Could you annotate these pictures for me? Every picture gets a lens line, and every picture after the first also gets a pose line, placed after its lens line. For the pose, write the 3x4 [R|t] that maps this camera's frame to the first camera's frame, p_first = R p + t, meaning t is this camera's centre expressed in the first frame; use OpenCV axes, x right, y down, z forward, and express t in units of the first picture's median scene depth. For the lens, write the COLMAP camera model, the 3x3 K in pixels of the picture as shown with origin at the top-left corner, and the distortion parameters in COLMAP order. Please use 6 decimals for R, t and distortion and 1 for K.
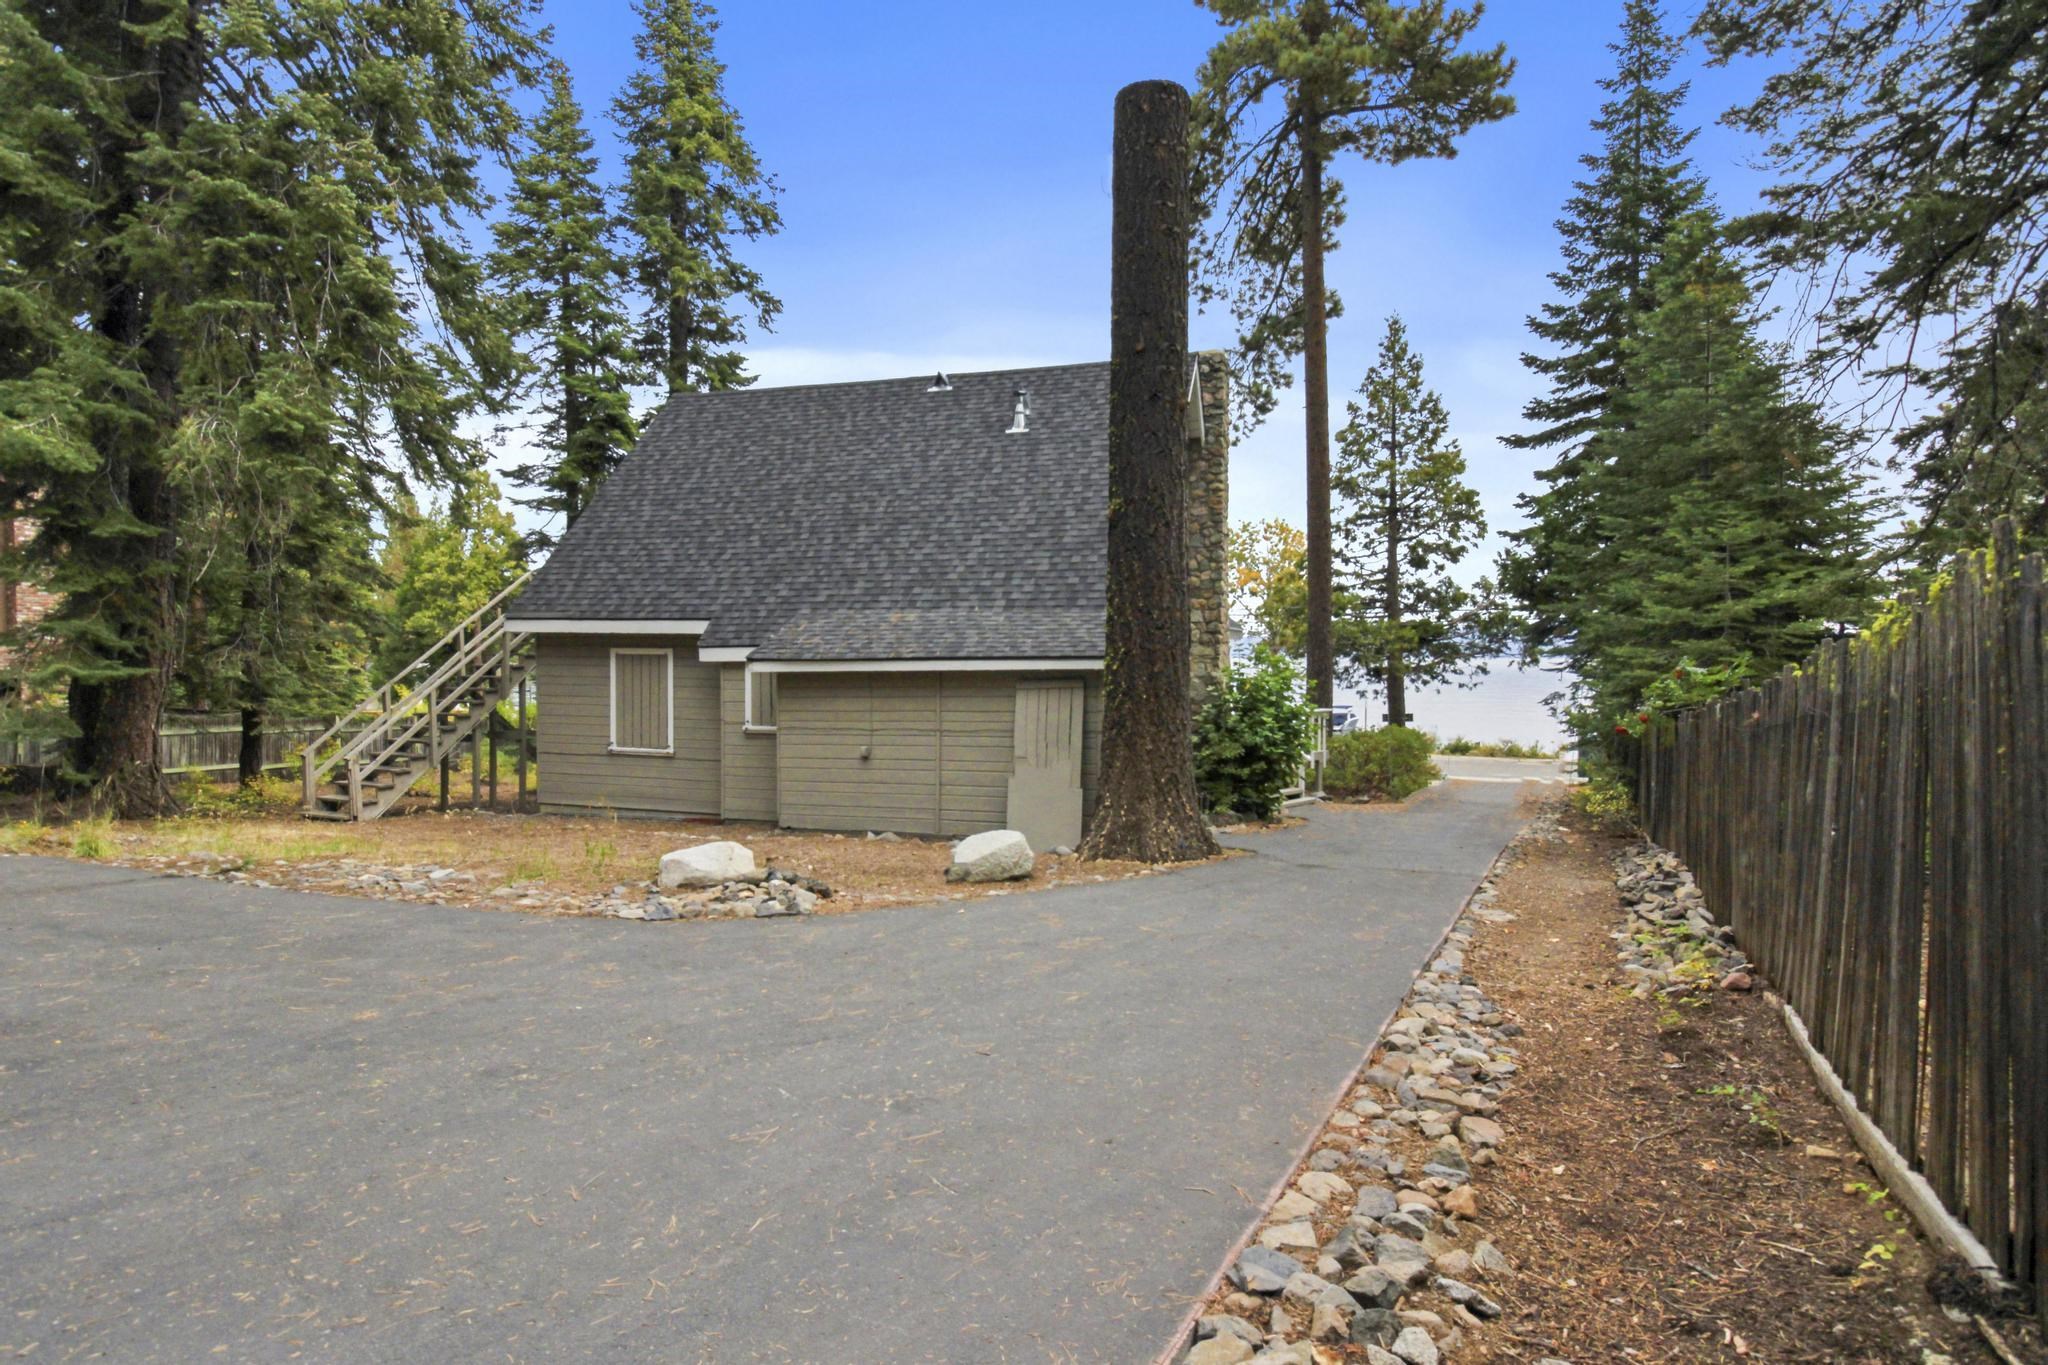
lens RADIAL K [[1049.8, 0, 1021.0], [0, 1049.8, 690.6], [0, 0, 1]] dist [-0.011312, -0.005751]
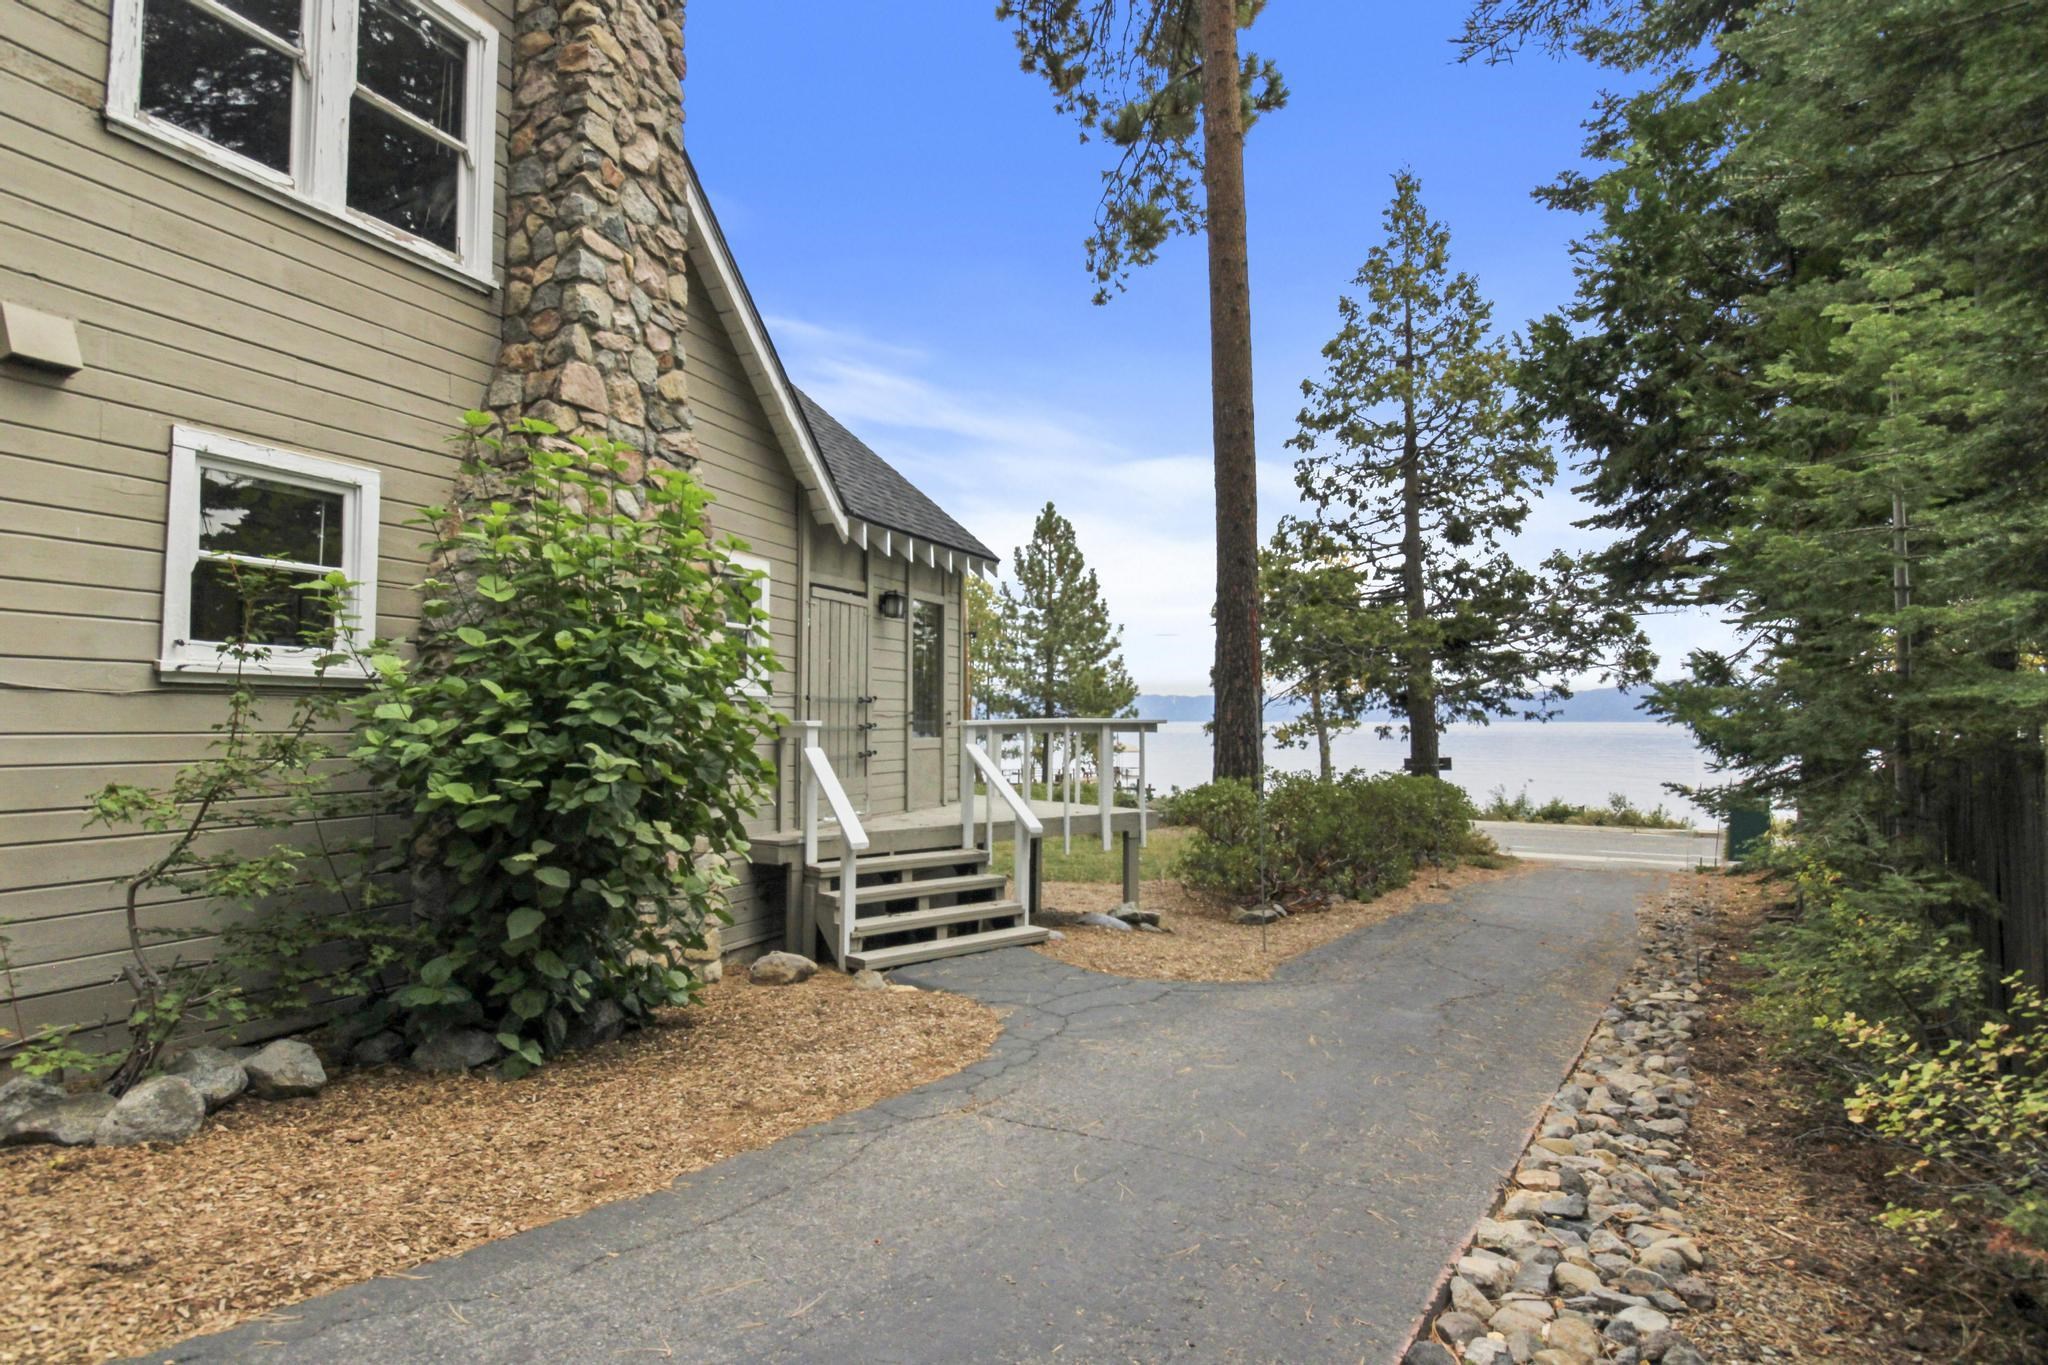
lens RADIAL K [[1049.8, 0, 1031.5], [0, 1049.8, 677.7], [0, 0, 1]] dist [-0.011312, -0.005751]
pose [[0.996412, -0.007070, -0.084344, 0.166809], [0.000794, 0.997242, -0.074209, 0.019837], [0.084636, 0.073876, 0.993670, 0.323838]]
